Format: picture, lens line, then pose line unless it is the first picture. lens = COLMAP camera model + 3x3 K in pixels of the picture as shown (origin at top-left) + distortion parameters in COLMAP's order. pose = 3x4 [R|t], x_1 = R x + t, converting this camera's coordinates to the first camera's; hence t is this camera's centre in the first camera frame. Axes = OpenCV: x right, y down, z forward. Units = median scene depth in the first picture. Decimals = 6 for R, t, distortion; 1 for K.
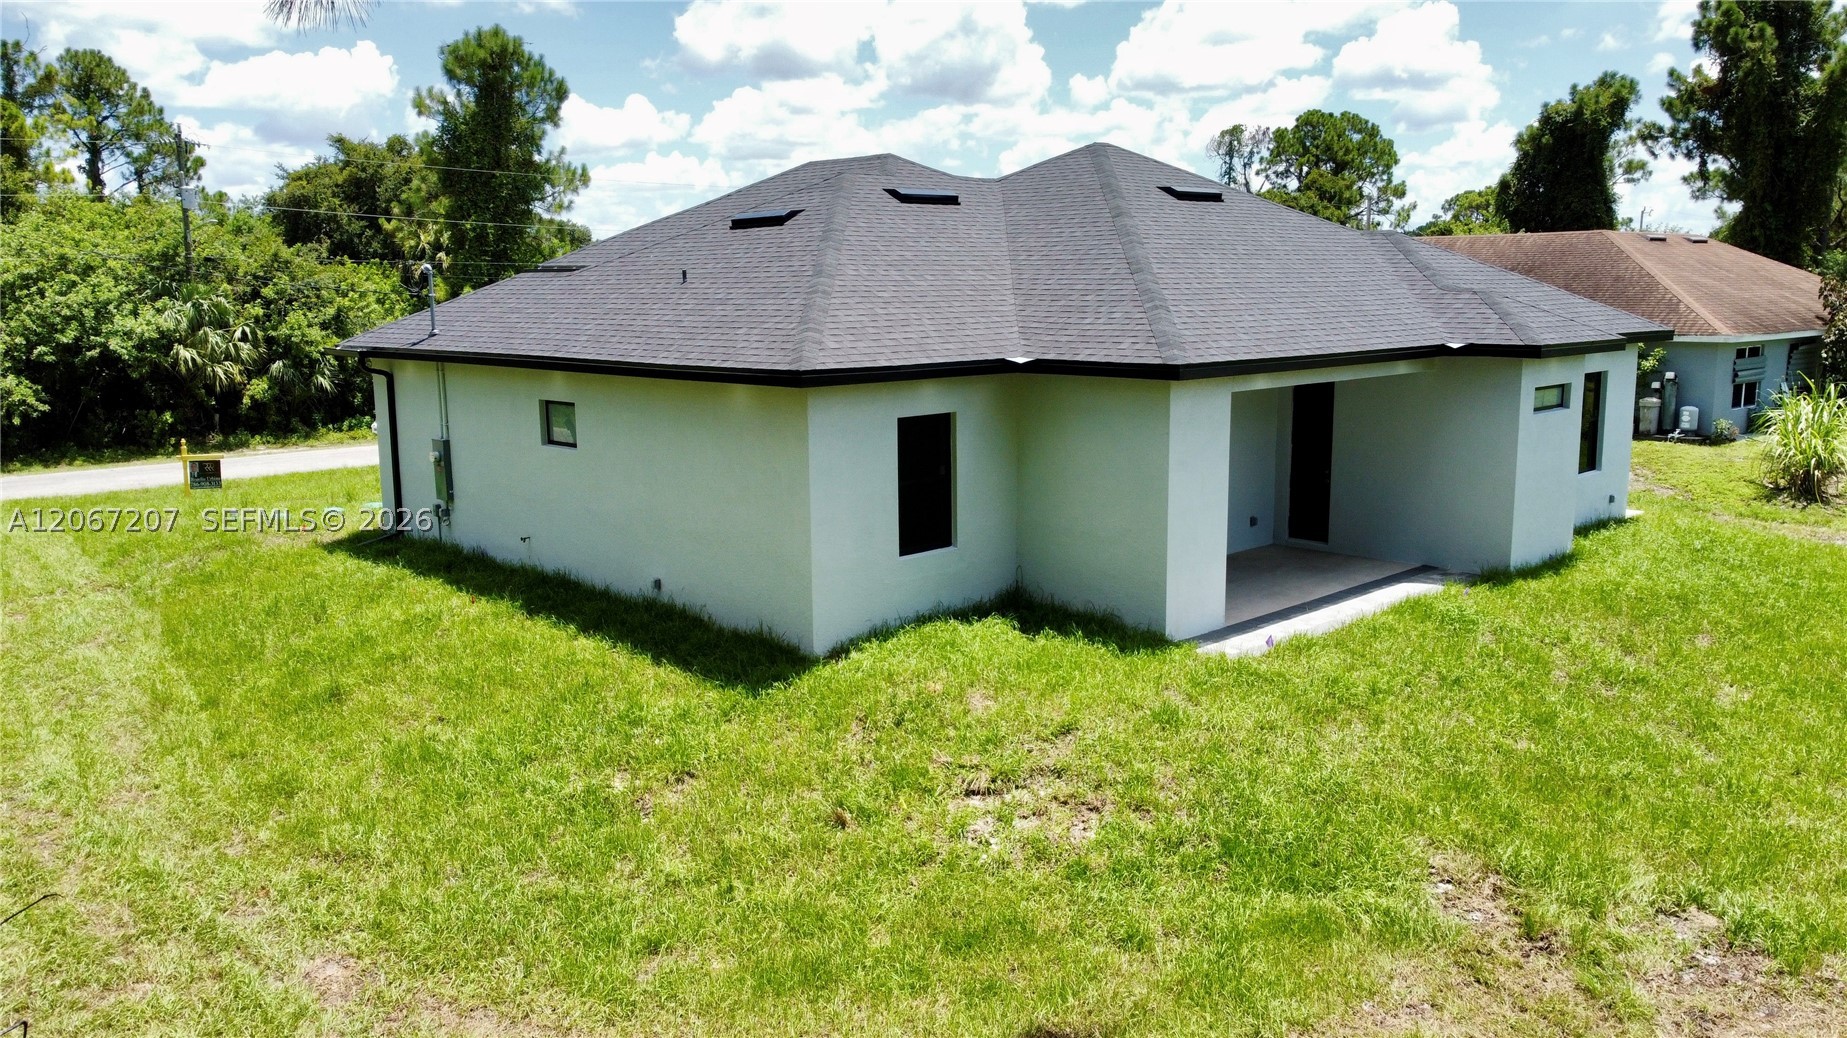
lens RADIAL K [[1384.6, 0, 923.5], [0, 1384.6, 519.0], [0, 0, 1]] dist [0.003795, 0.004549]
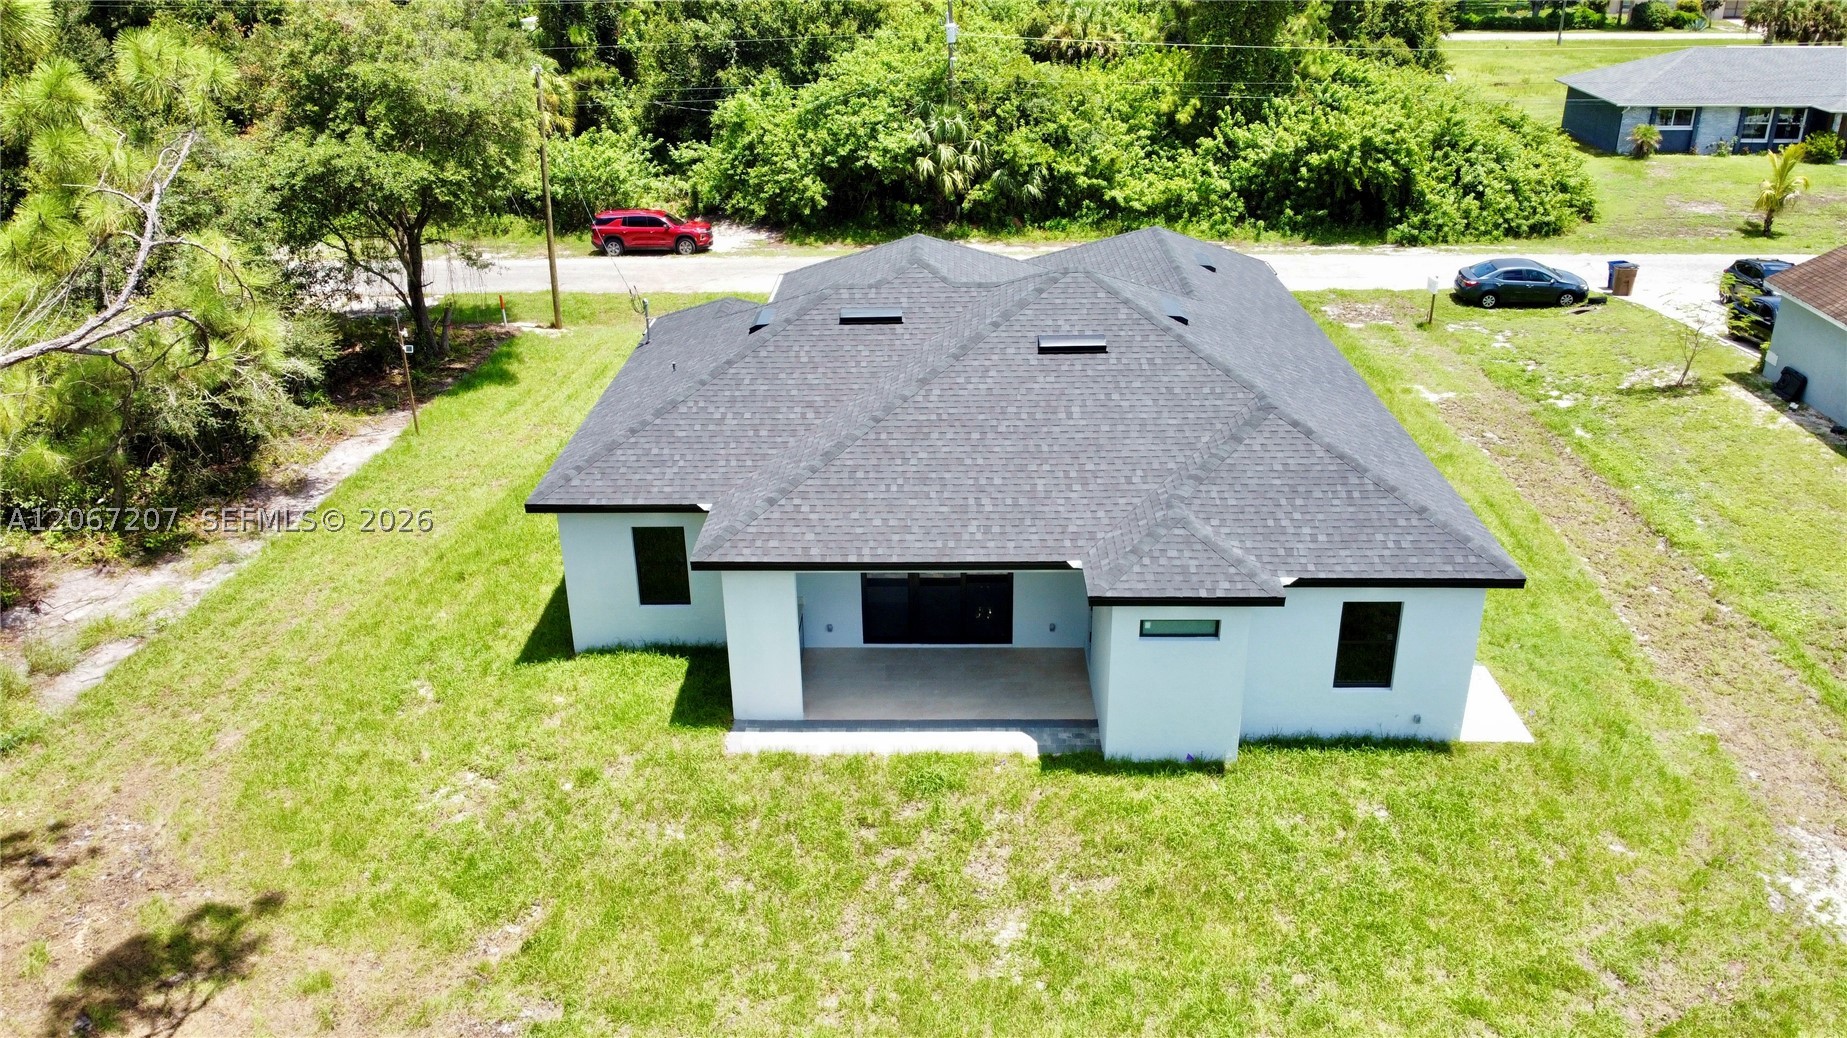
lens RADIAL K [[1384.6, 0, 923.5], [0, 1384.6, 519.0], [0, 0, 1]] dist [0.003795, 0.004549]
pose [[0.713570, 0.286054, -0.639523, 0.396820], [-0.116112, 0.948508, 0.294705, -0.189517], [0.690895, -0.136036, 0.710041, 0.034055]]
